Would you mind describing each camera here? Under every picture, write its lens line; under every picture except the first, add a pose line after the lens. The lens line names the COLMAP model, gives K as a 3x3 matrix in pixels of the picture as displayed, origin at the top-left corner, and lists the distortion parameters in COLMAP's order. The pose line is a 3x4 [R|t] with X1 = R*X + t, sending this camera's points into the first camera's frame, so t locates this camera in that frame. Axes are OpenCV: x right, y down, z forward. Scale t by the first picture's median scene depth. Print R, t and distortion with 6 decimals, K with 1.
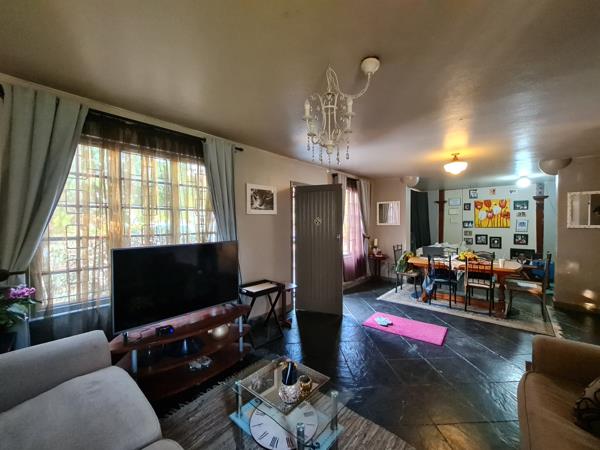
lens RADIAL K [[245.1, 0, 299.8], [0, 245.1, 224.7], [0, 0, 1]] dist [-0.005287, 0.002031]
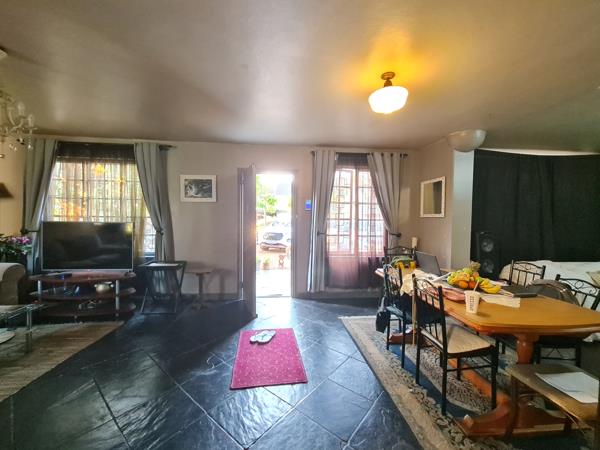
lens RADIAL K [[245.1, 0, 298.5], [0, 245.1, 226.6], [0, 0, 1]] dist [-0.005287, 0.002031]
pose [[0.728442, 0.025127, -0.684646, 0.950725], [-0.020613, 0.999679, 0.014758, 0.042966], [0.684797, 0.003362, 0.728726, 0.535914]]
